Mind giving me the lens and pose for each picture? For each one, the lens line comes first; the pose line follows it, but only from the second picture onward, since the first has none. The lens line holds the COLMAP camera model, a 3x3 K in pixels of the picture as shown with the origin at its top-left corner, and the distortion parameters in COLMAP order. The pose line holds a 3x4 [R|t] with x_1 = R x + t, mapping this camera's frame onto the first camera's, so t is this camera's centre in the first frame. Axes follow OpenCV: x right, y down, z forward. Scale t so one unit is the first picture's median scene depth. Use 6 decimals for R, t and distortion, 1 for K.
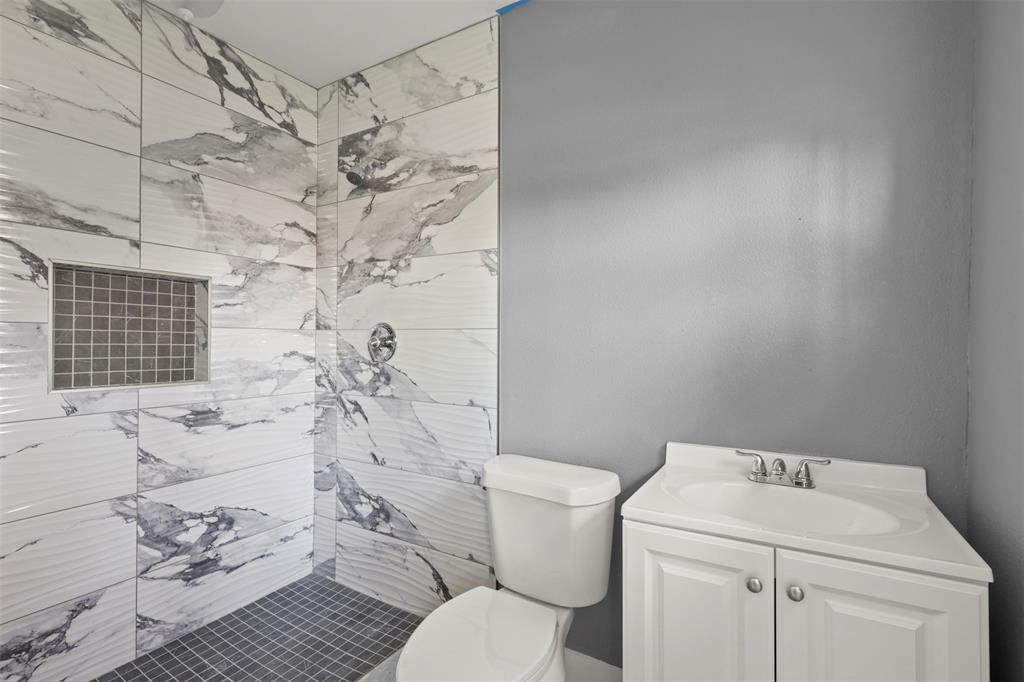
lens RADIAL K [[474.9, 0, 512.9], [0, 474.9, 344.8], [0, 0, 1]] dist [-0.002126, 0.002177]
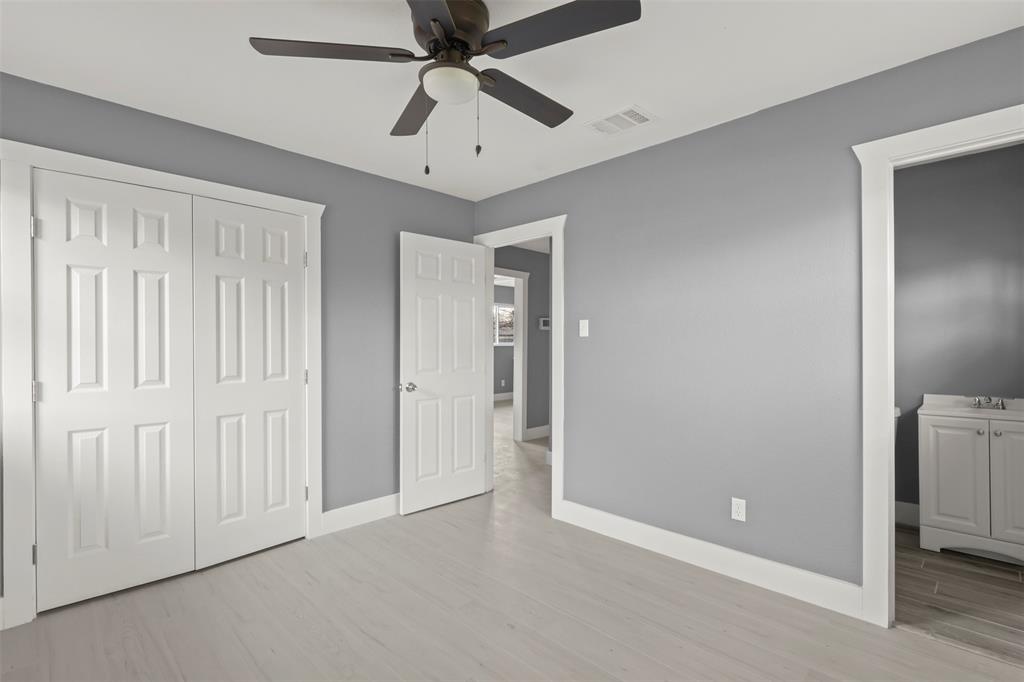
lens RADIAL K [[474.9, 0, 509.2], [0, 474.9, 343.2], [0, 0, 1]] dist [-0.002126, 0.002177]
pose [[0.969636, -0.004683, -0.244508, -0.843287], [0.003773, 0.999984, -0.004189, -0.023564], [0.244523, 0.003139, 0.969638, -1.353425]]
